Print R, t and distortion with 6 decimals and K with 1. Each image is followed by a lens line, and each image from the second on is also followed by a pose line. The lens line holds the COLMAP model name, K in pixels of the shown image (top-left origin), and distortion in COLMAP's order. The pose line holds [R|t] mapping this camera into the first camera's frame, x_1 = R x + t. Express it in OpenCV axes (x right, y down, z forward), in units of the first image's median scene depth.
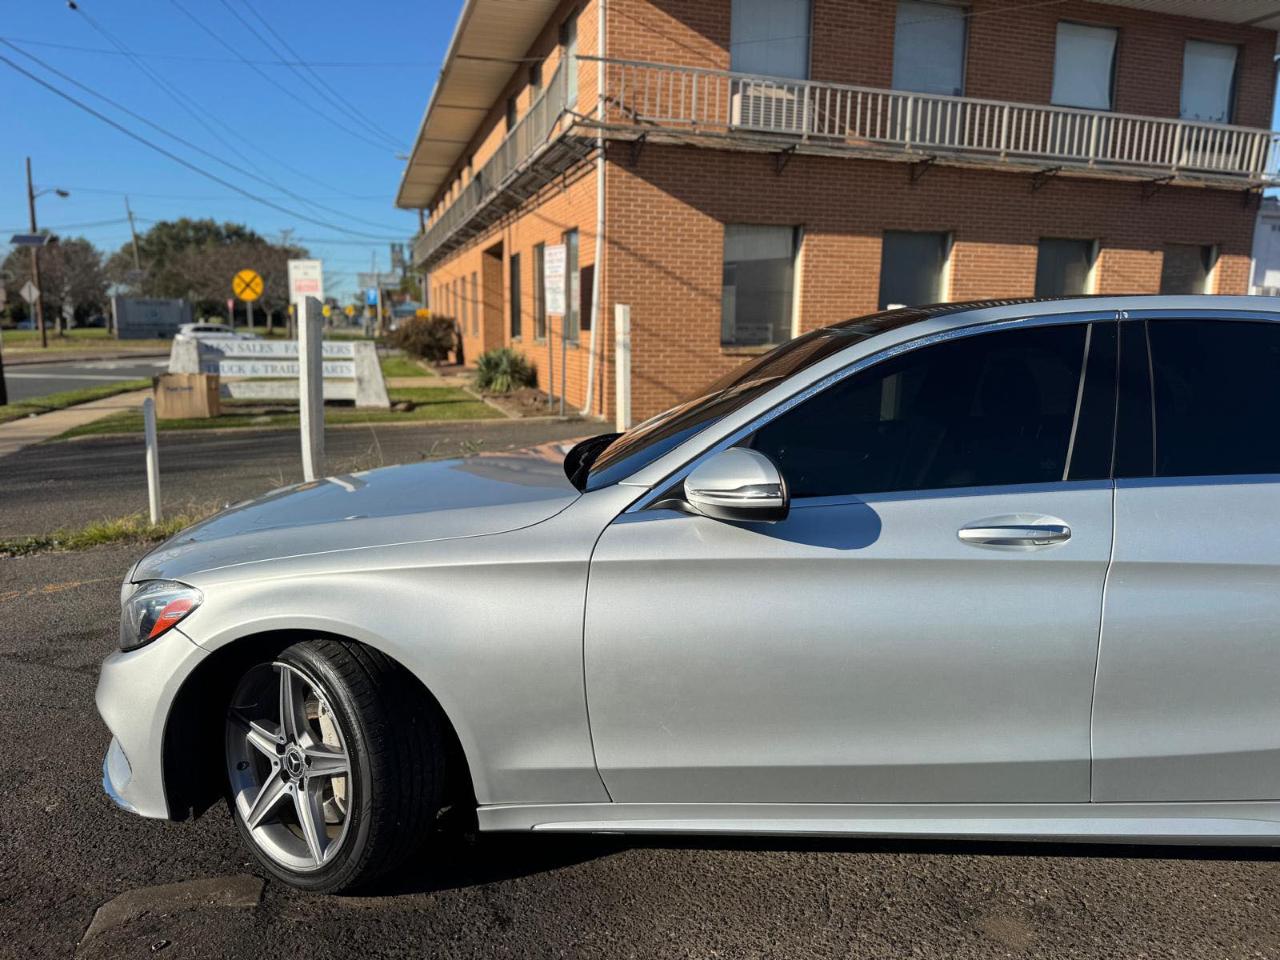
lens RADIAL K [[918.4, 0, 638.1], [0, 918.4, 496.1], [0, 0, 1]] dist [0.024555, -0.039828]
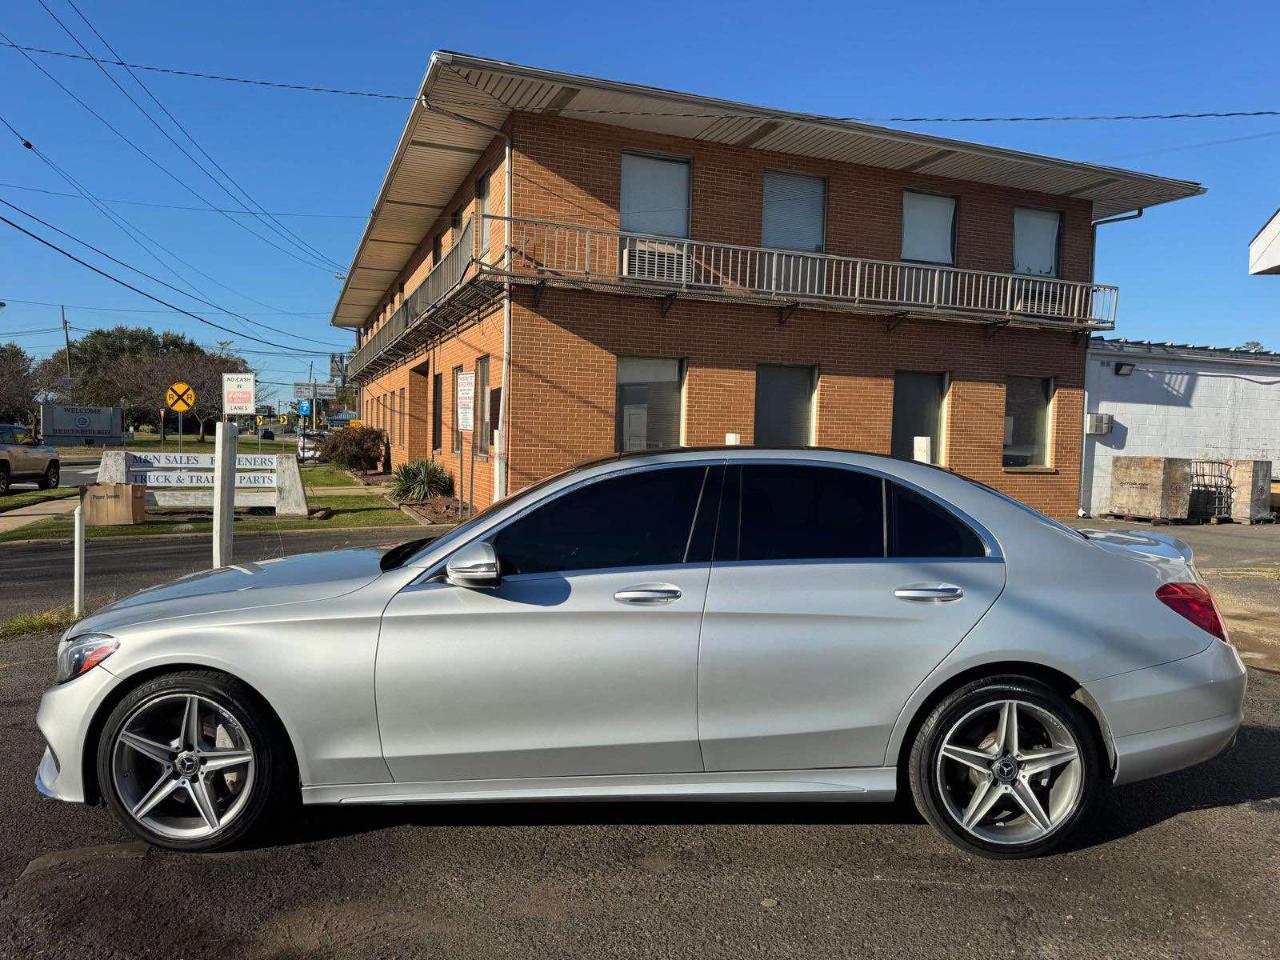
lens RADIAL K [[918.4, 0, 638.8], [0, 918.4, 488.1], [0, 0, 1]] dist [0.024555, -0.039828]
pose [[0.997719, 0.006989, 0.067143, 0.045349], [0.001591, 0.991915, -0.126897, 0.009160], [-0.067487, 0.126714, 0.989641, -0.096957]]
